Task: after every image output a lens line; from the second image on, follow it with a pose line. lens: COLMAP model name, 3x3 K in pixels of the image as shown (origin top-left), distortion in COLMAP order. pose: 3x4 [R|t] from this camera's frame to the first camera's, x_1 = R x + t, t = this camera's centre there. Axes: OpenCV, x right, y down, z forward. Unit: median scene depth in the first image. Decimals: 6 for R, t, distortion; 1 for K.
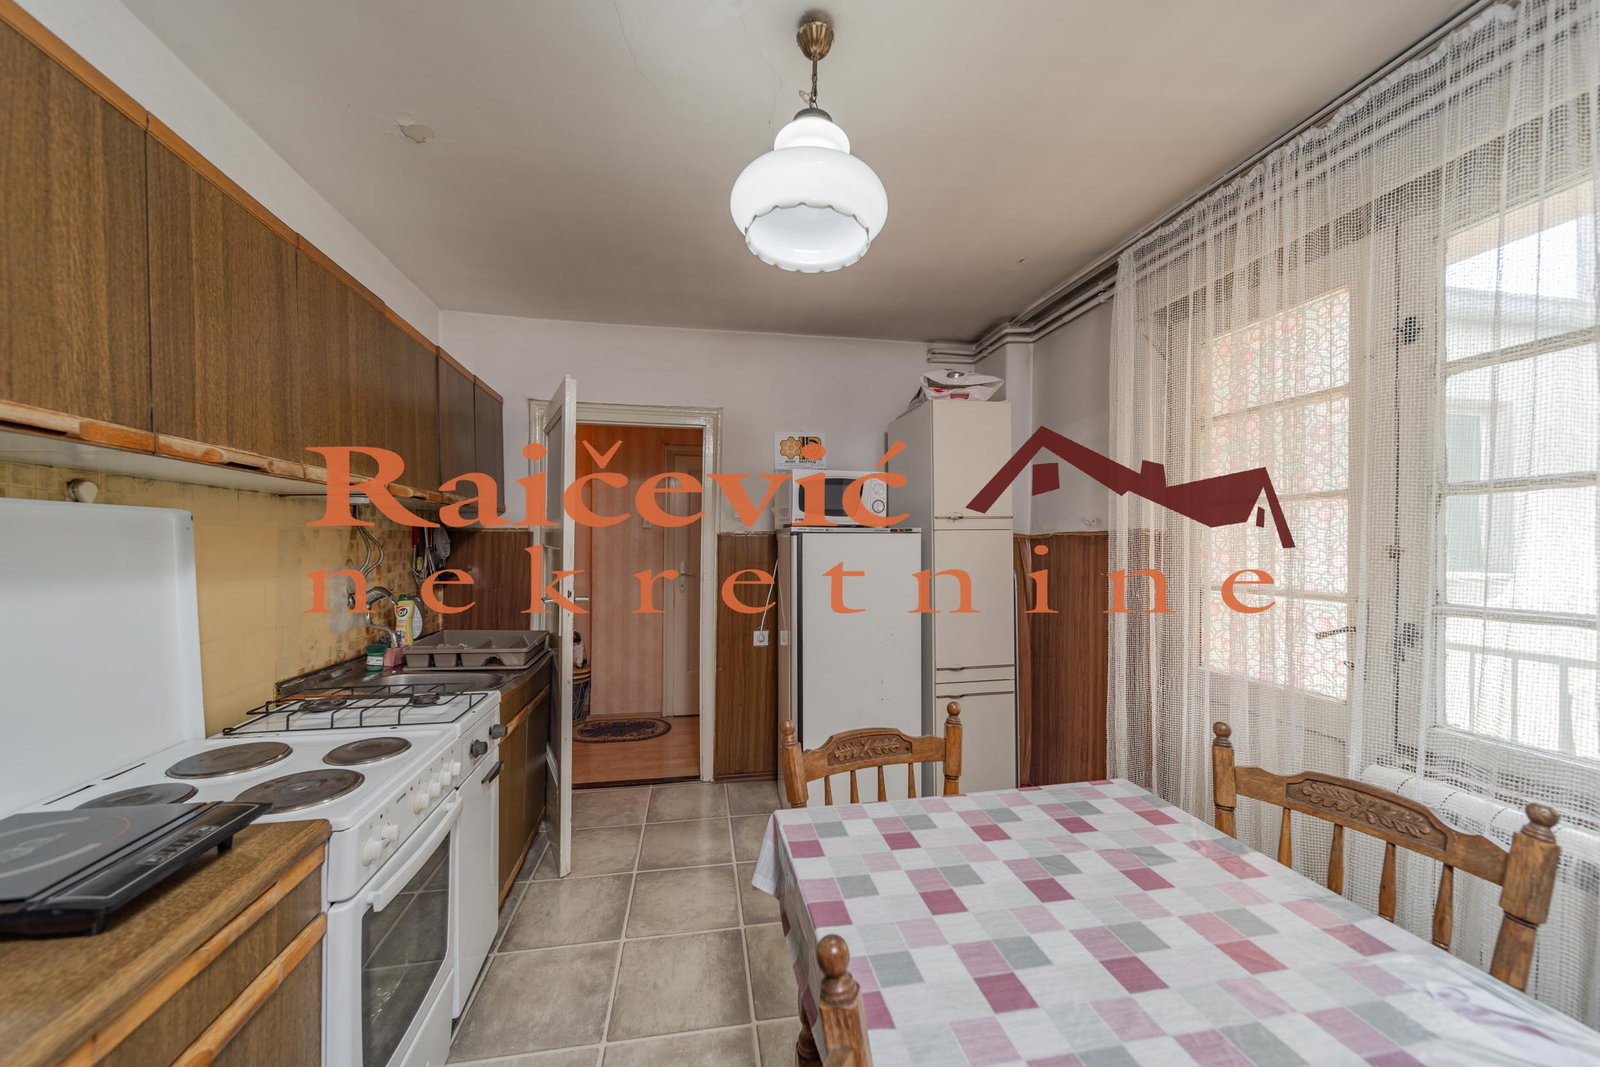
lens RADIAL K [[569.9, 0, 791.6], [0, 569.9, 542.1], [0, 0, 1]] dist [-0.000786, -0.000917]
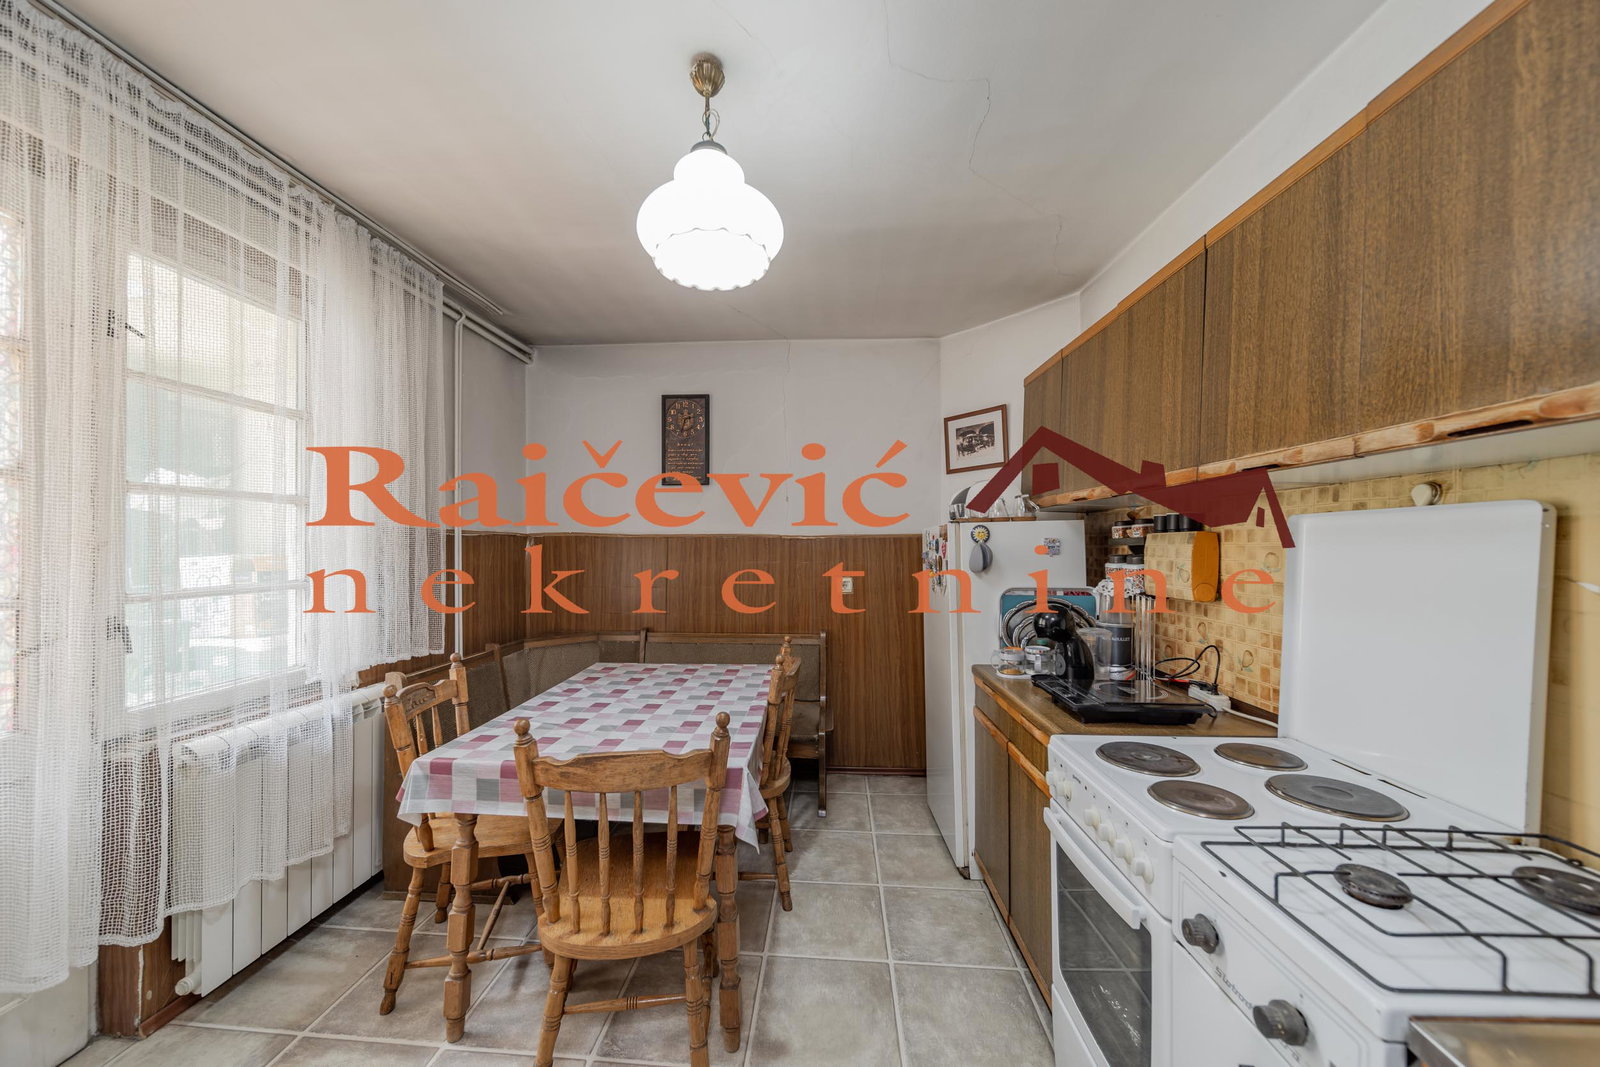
lens RADIAL K [[569.9, 0, 790.1], [0, 569.9, 544.4], [0, 0, 1]] dist [-0.000786, -0.000917]
pose [[-0.970711, -0.009328, 0.240070, -0.443237], [-0.009788, 0.999952, -0.000722, 0.008803], [-0.240052, -0.003051, -0.970755, 2.343480]]
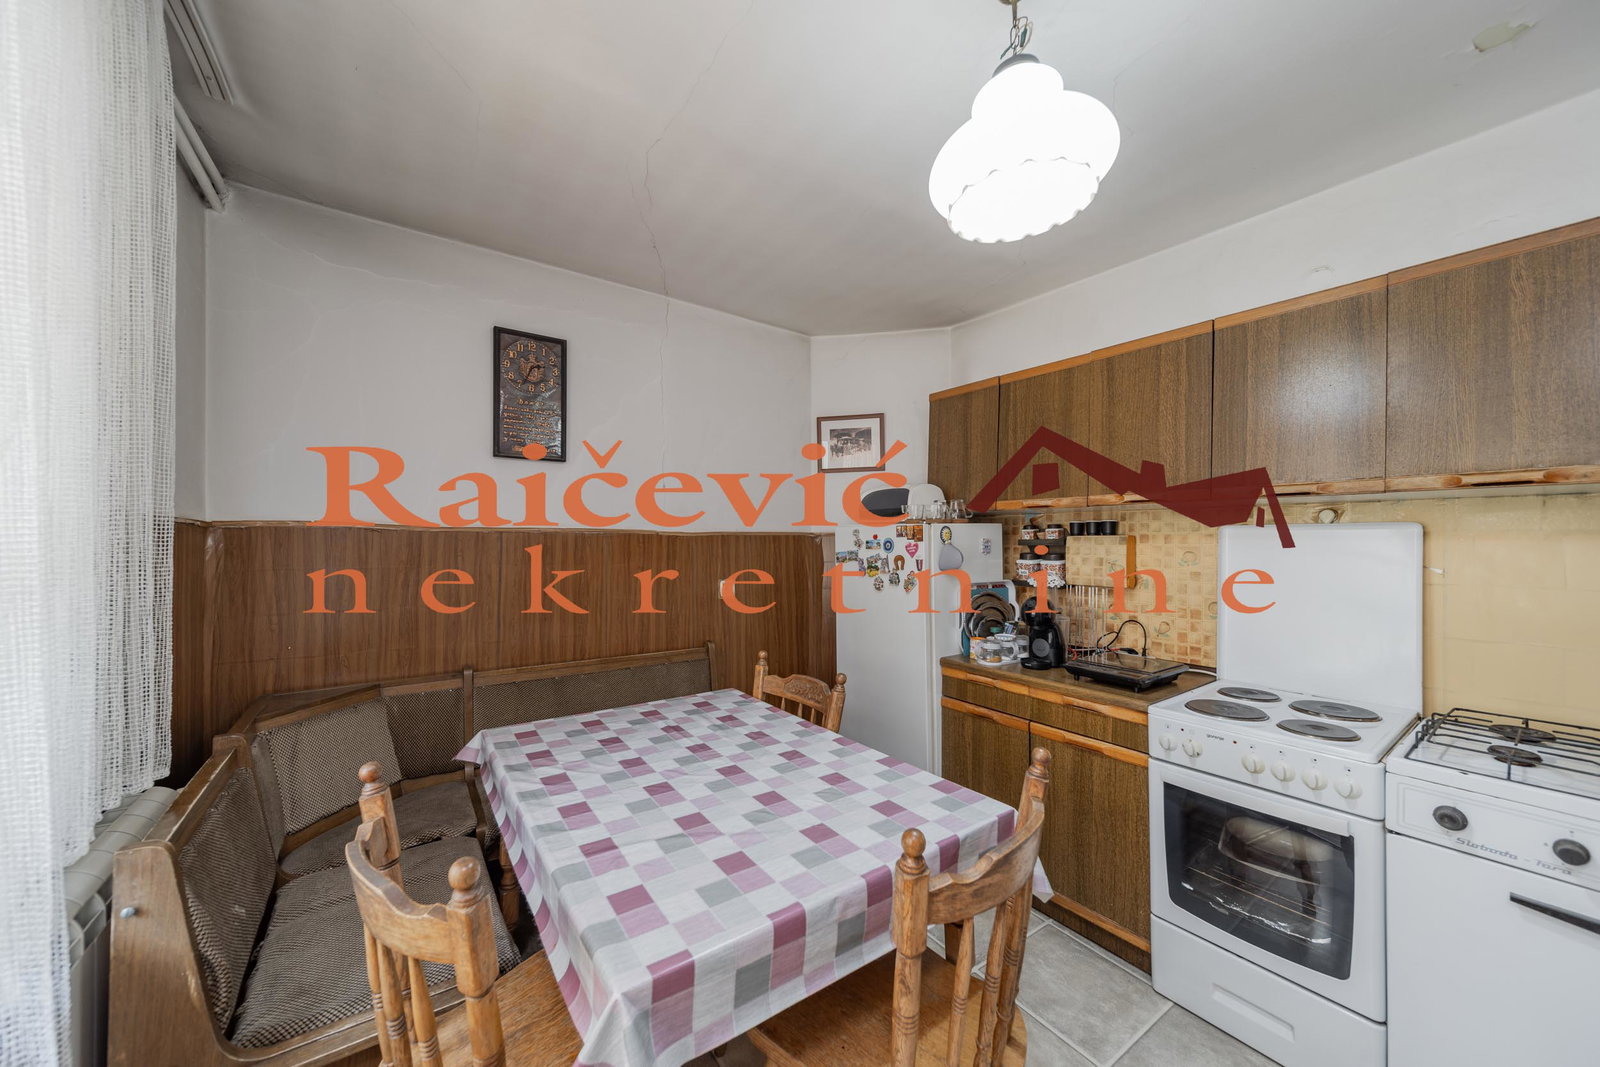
lens RADIAL K [[569.9, 0, 799.0], [0, 569.9, 537.6], [0, 0, 1]] dist [-0.000786, -0.000917]
pose [[-0.906286, -0.016756, -0.422332, 0.827635], [-0.012269, 0.999836, -0.013341, 0.011481], [0.422486, -0.006909, -0.906343, 1.931381]]
